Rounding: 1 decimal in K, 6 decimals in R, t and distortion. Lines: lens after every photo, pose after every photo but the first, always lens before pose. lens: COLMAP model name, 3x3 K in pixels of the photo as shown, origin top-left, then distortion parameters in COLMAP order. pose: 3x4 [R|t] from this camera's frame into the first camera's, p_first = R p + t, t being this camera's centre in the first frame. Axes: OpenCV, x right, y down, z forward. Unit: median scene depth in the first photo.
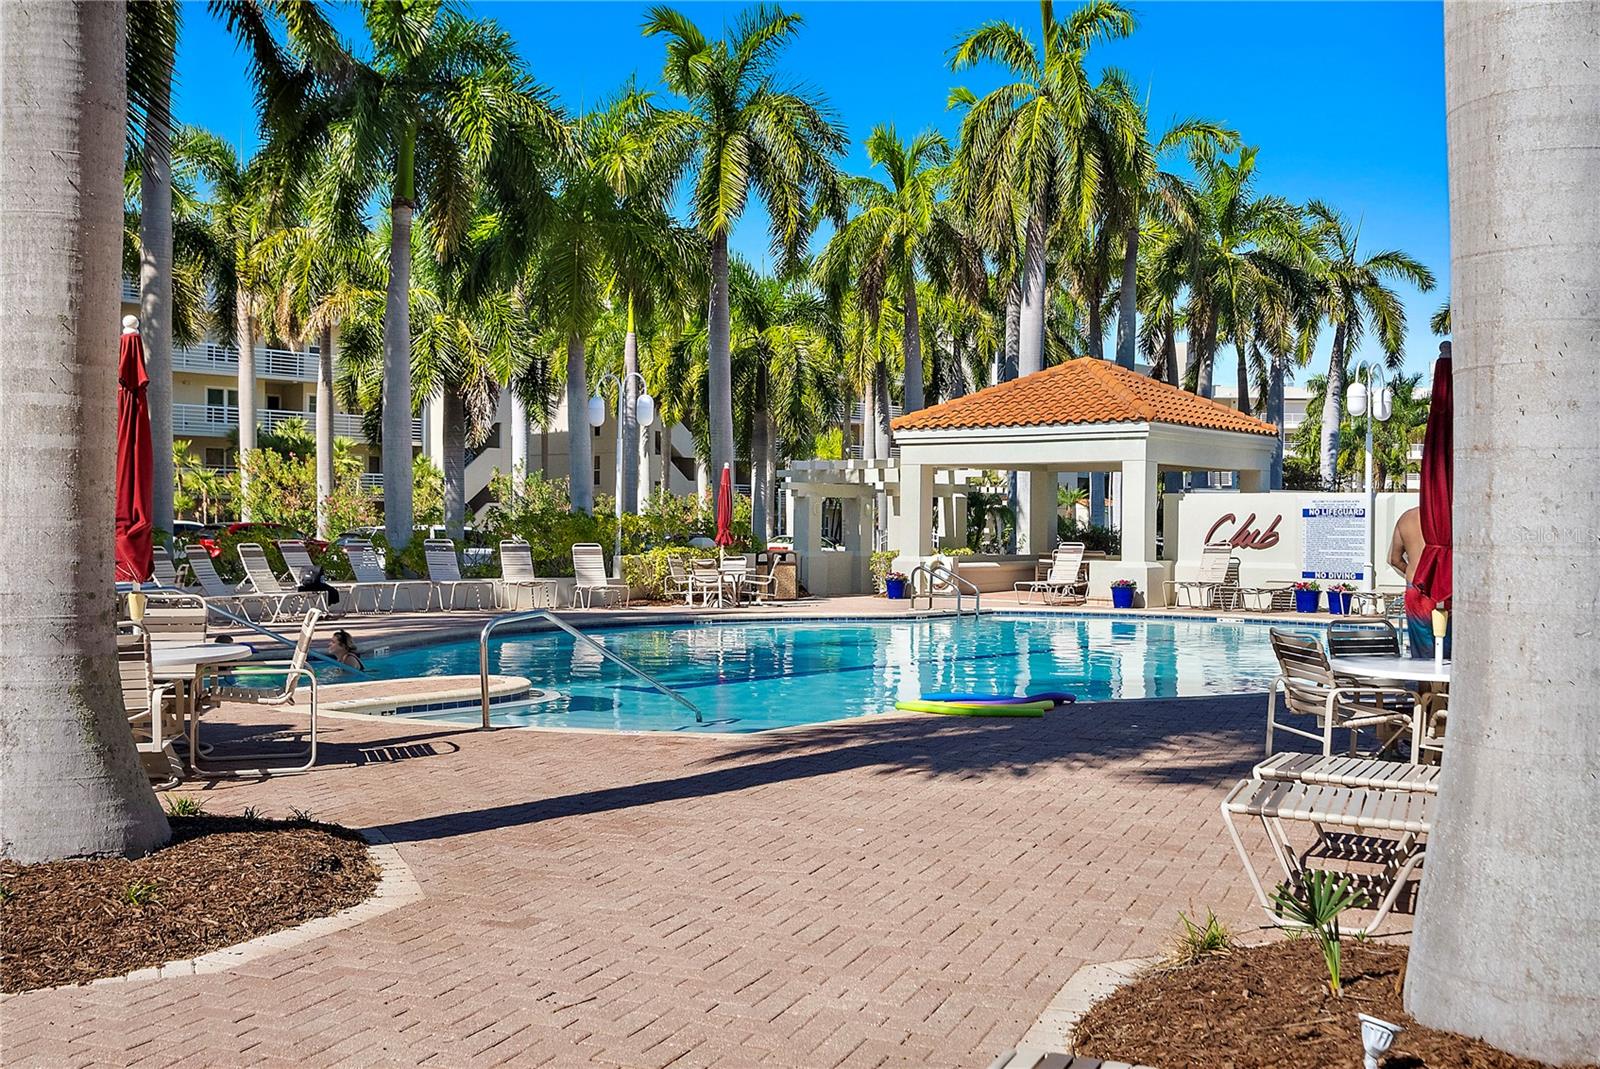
lens RADIAL K [[1599.9, 0, 797.9], [0, 1599.9, 528.9], [0, 0, 1]] dist [0.002692, 0.000000]
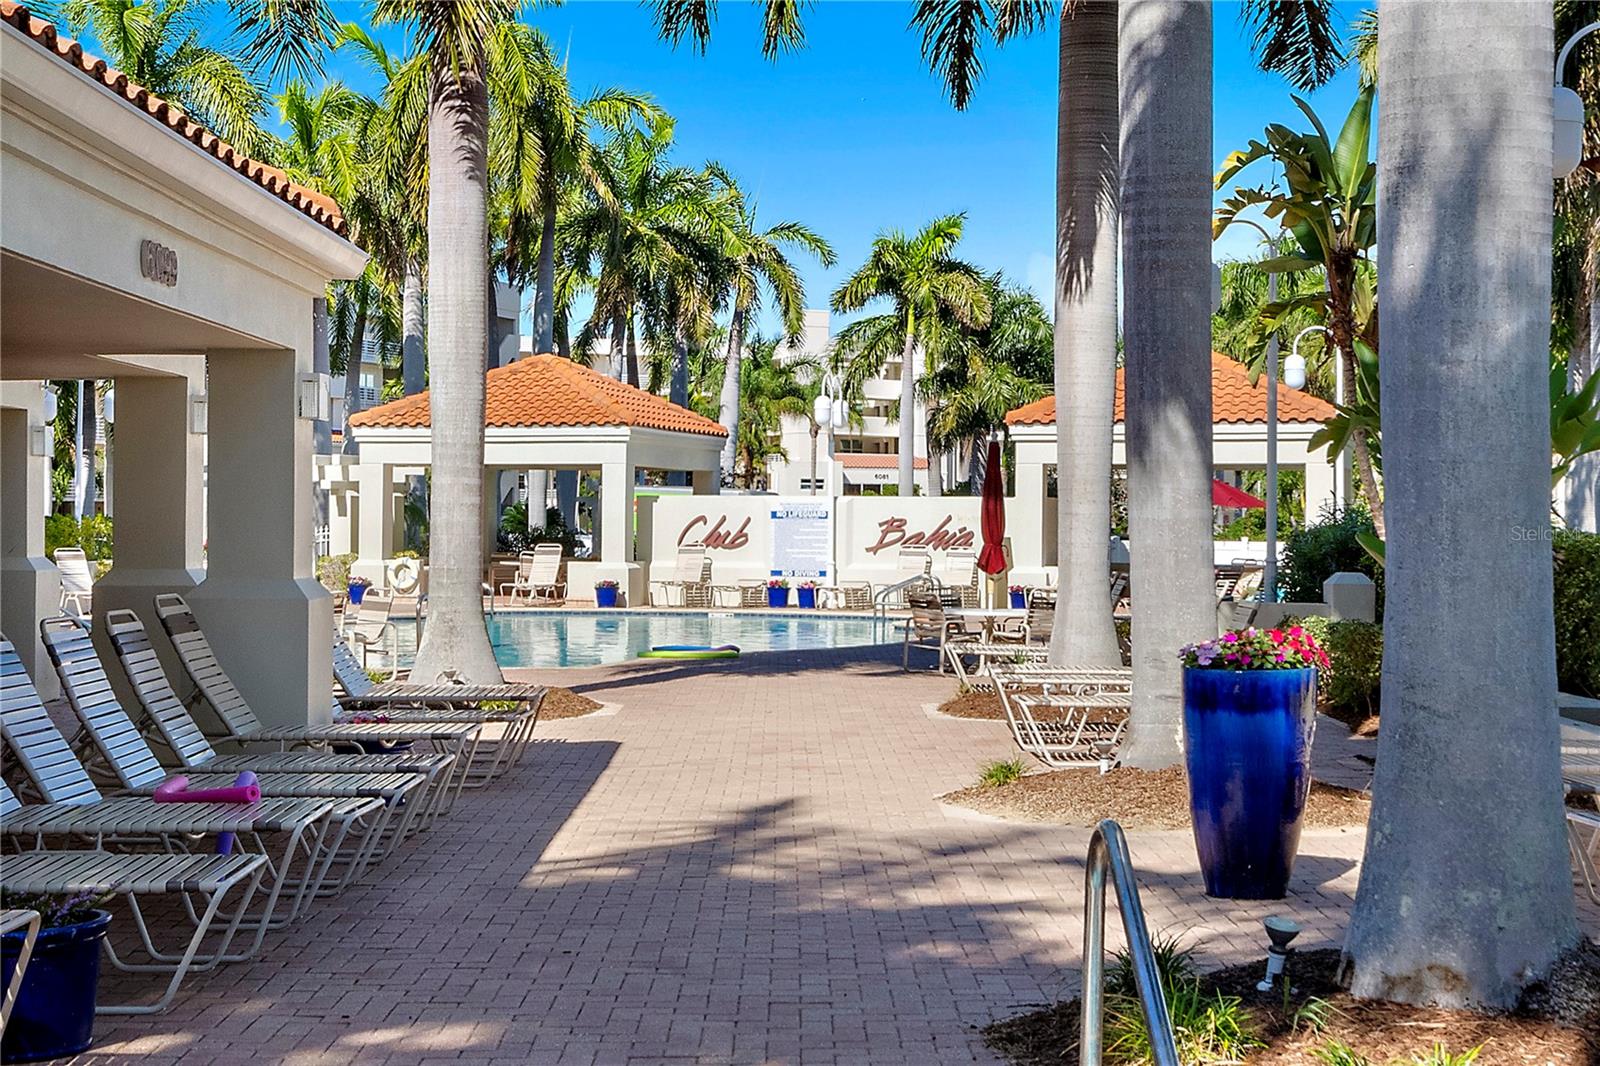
lens RADIAL K [[2374.4, 0, 799.4], [0, 2374.4, 530.7], [0, 0, 1]] dist [0.000911, 0.000000]
pose [[0.922334, -0.003571, 0.386378, -0.264852], [0.002470, 0.999991, 0.003348, -0.004479], [-0.386387, -0.002134, 0.922334, -0.441963]]
